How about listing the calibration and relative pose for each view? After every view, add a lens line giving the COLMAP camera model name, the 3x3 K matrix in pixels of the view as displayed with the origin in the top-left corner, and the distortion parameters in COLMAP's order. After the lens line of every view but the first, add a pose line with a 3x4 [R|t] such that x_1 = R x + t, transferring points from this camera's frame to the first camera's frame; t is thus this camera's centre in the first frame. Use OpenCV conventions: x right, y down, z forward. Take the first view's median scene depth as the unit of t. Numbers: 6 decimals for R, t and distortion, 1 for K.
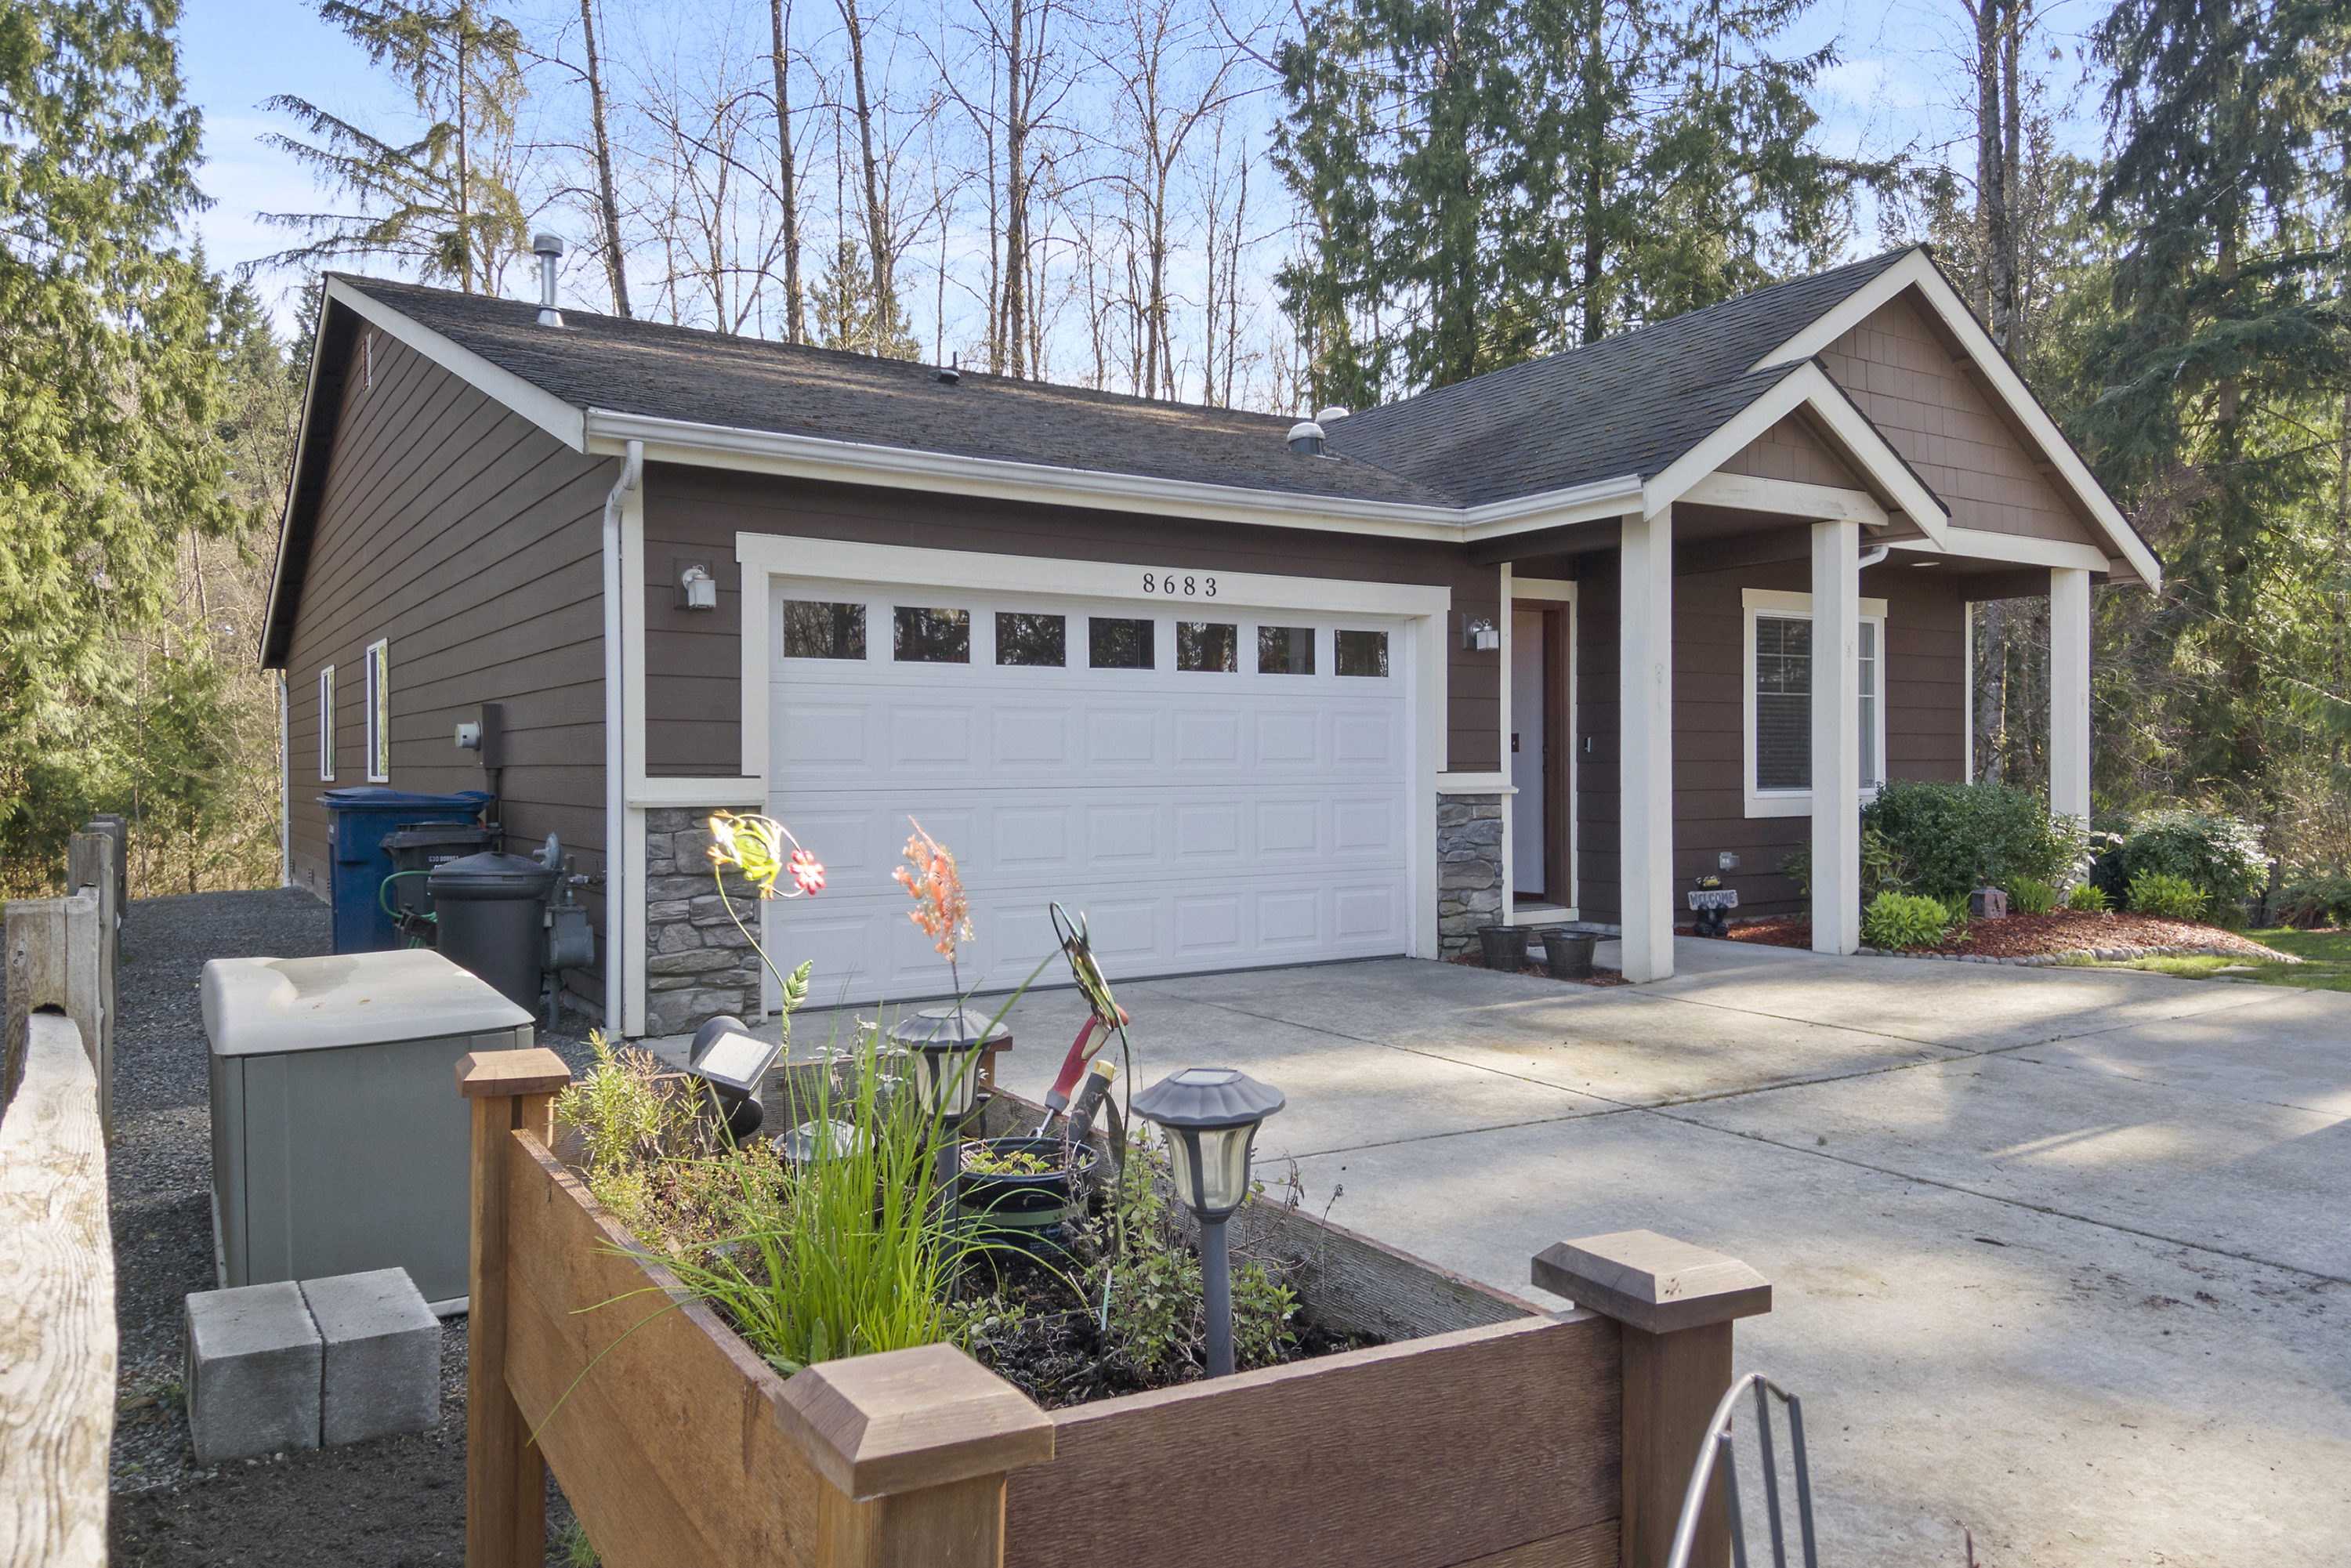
lens RADIAL K [[1566.7, 0, 1175.5], [0, 1566.7, 784.0], [0, 0, 1]] dist [0.082337, -0.080134]
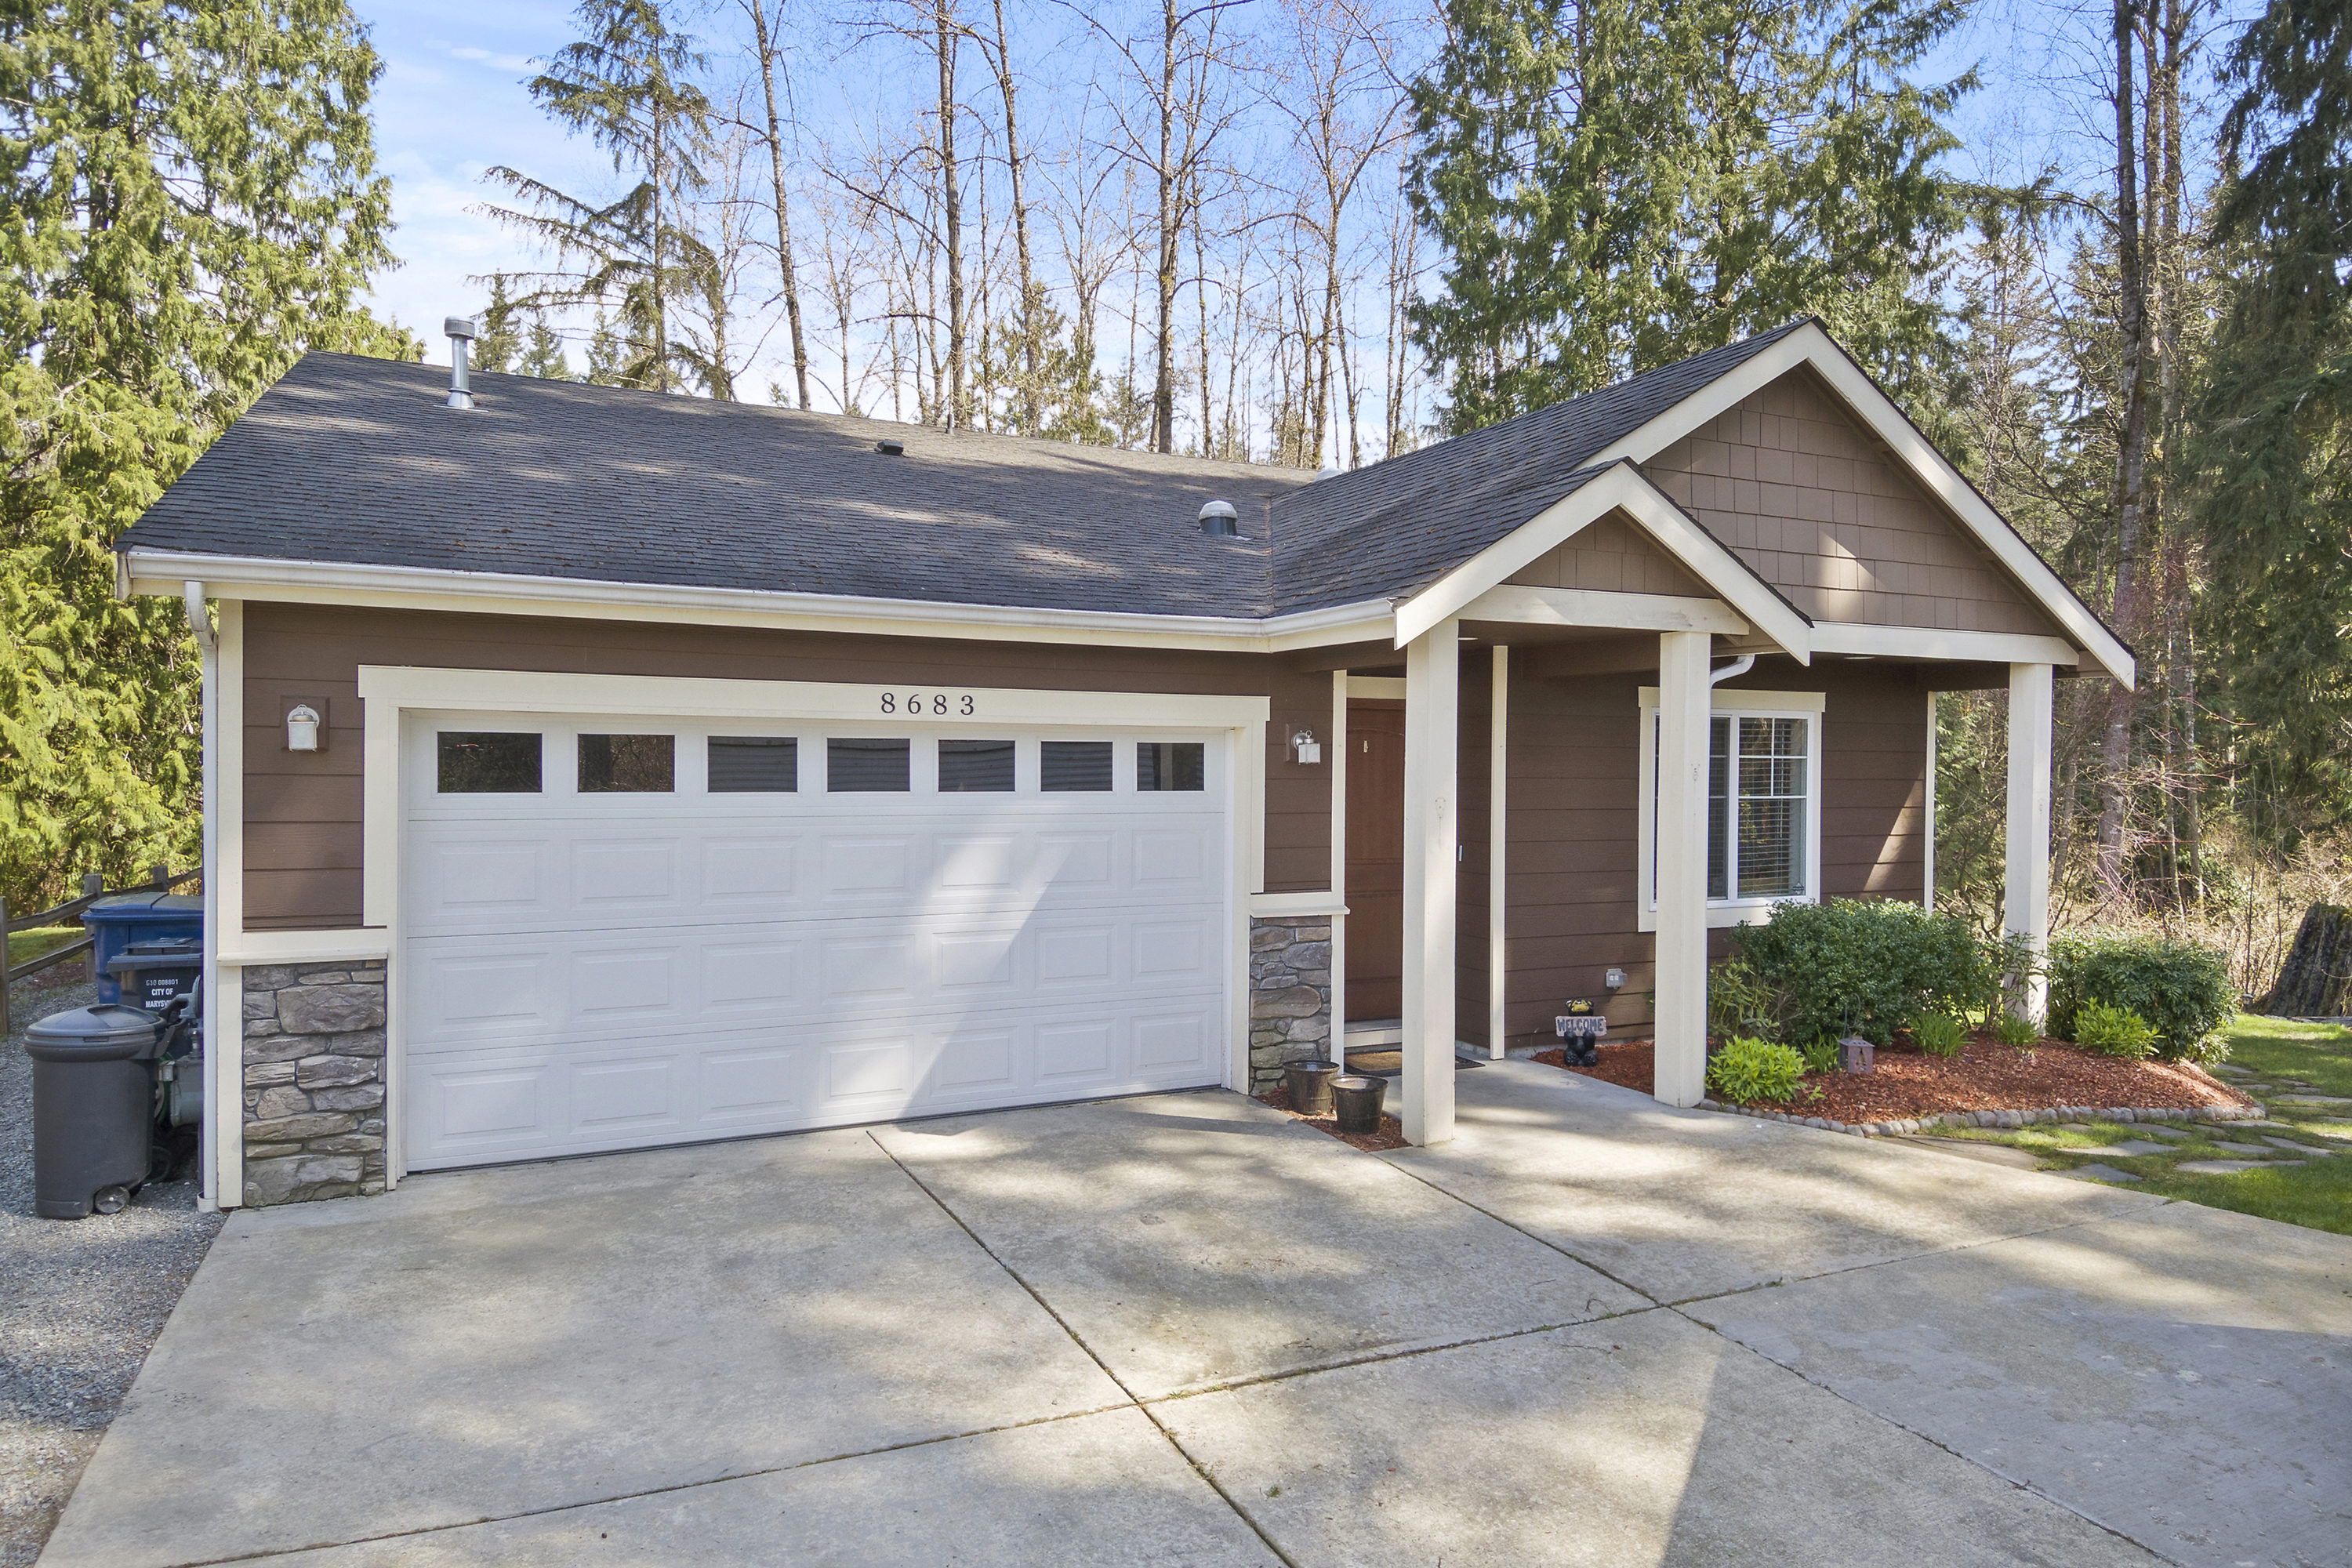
lens RADIAL K [[1465.1, 0, 1243.0], [0, 1465.1, 795.1], [0, 0, 1]] dist [0.073673, -0.062715]
pose [[0.994459, 0.017206, -0.103709, 0.245714], [-0.015909, 0.999785, 0.013314, -0.076090], [0.103916, -0.011591, 0.994519, 0.127858]]
